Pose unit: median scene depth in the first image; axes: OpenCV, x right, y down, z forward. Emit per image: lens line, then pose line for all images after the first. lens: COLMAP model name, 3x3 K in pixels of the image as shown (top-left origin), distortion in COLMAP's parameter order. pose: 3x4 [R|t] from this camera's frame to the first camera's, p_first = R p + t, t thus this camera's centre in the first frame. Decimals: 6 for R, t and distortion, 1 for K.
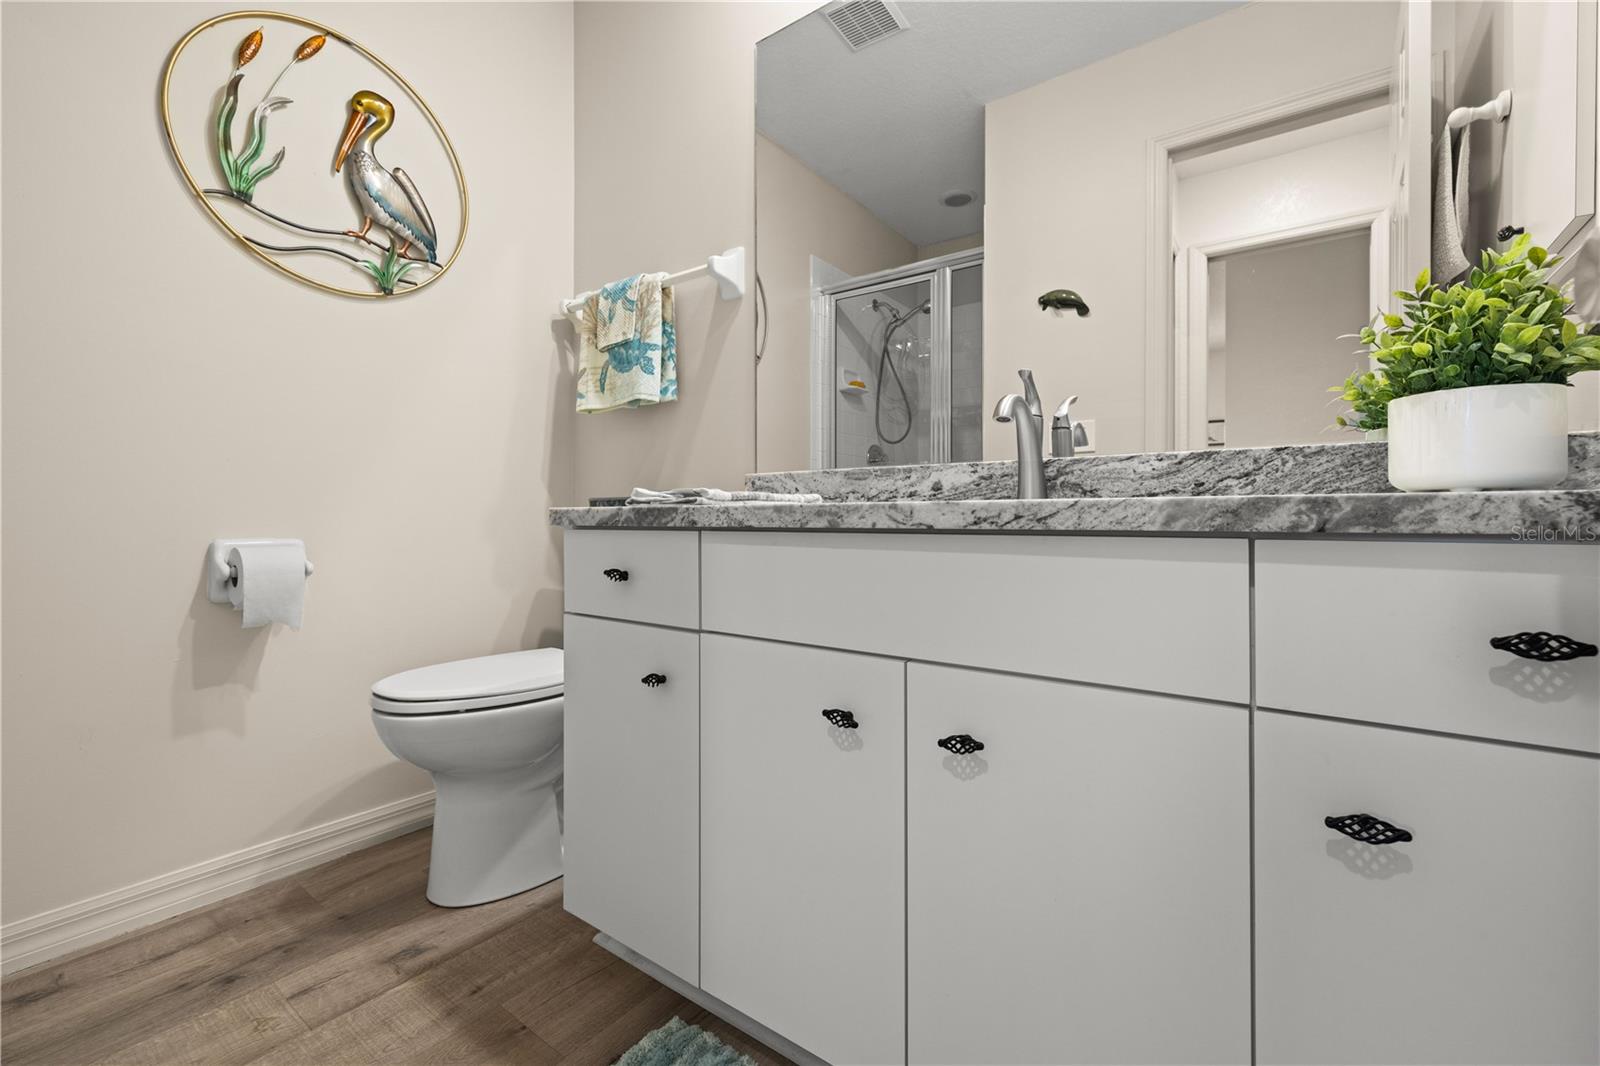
lens RADIAL K [[695.1, 0, 799.1], [0, 695.1, 459.2], [0, 0, 1]] dist [-0.000140, 0.000087]
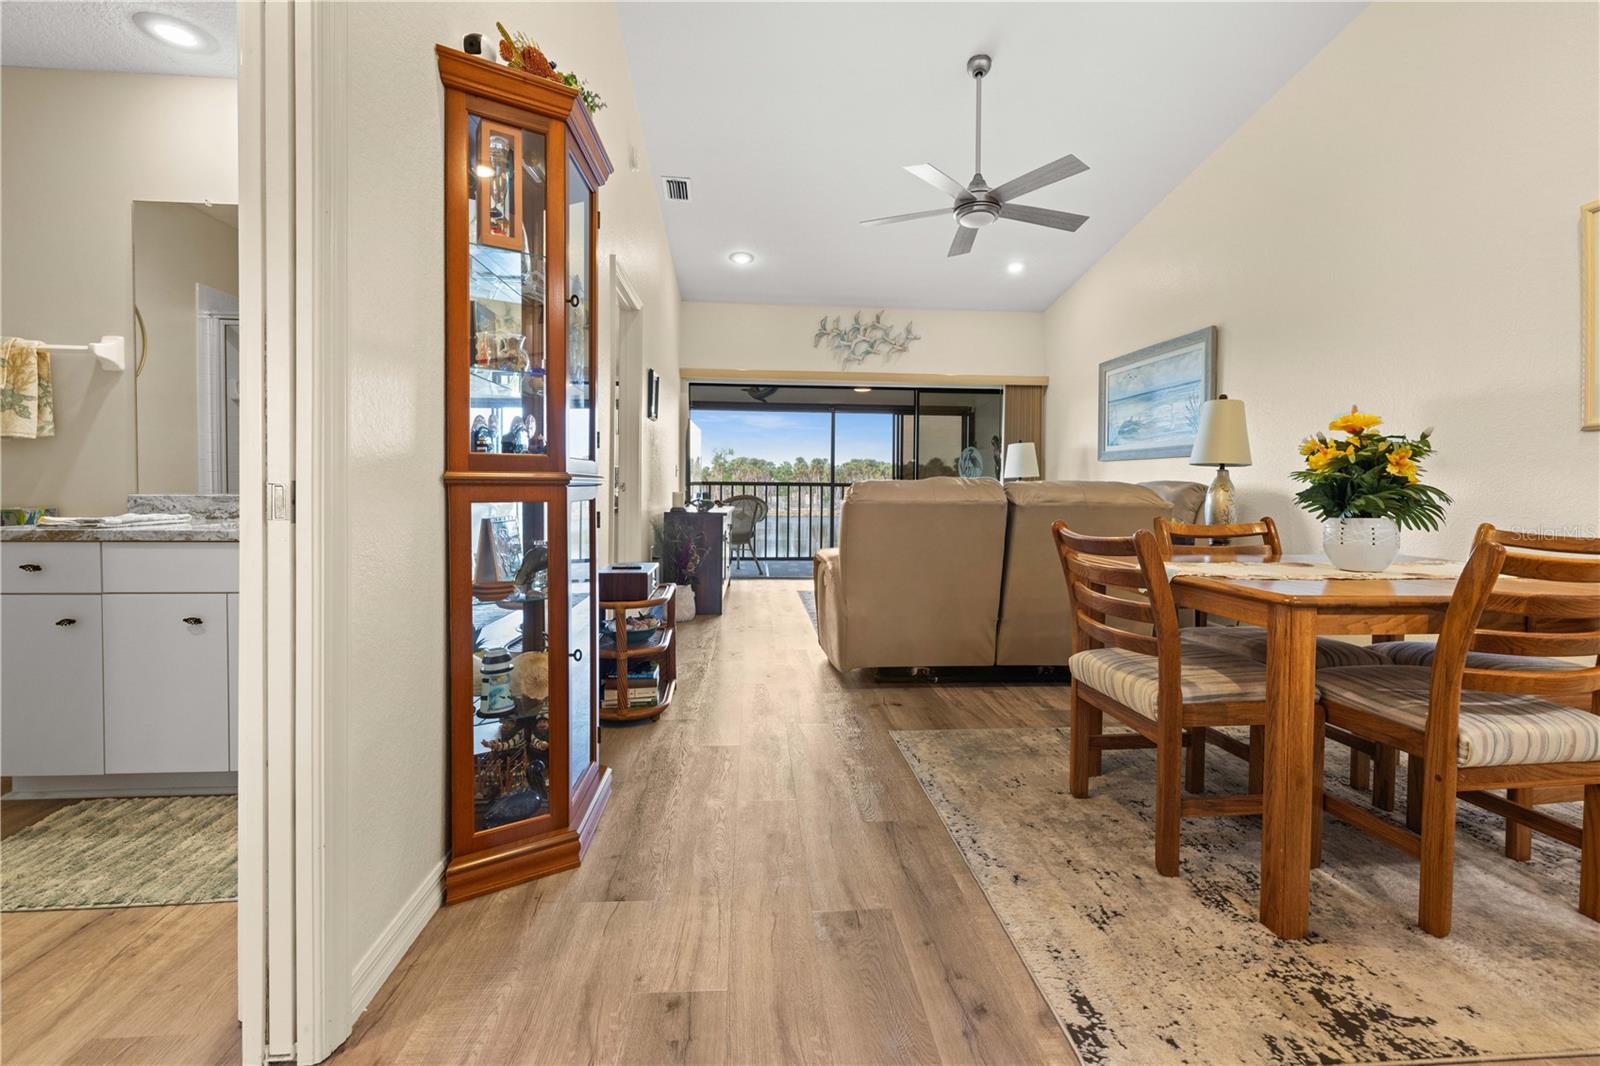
lens RADIAL K [[693.6, 0, 794.8], [0, 693.6, 498.9], [0, 0, 1]] dist [0.000386, 0.000134]
pose [[0.762043, -0.007723, 0.647480, 0.045741], [-0.060901, 0.994642, 0.083540, -0.171344], [-0.644656, -0.103093, 0.757489, -0.983459]]
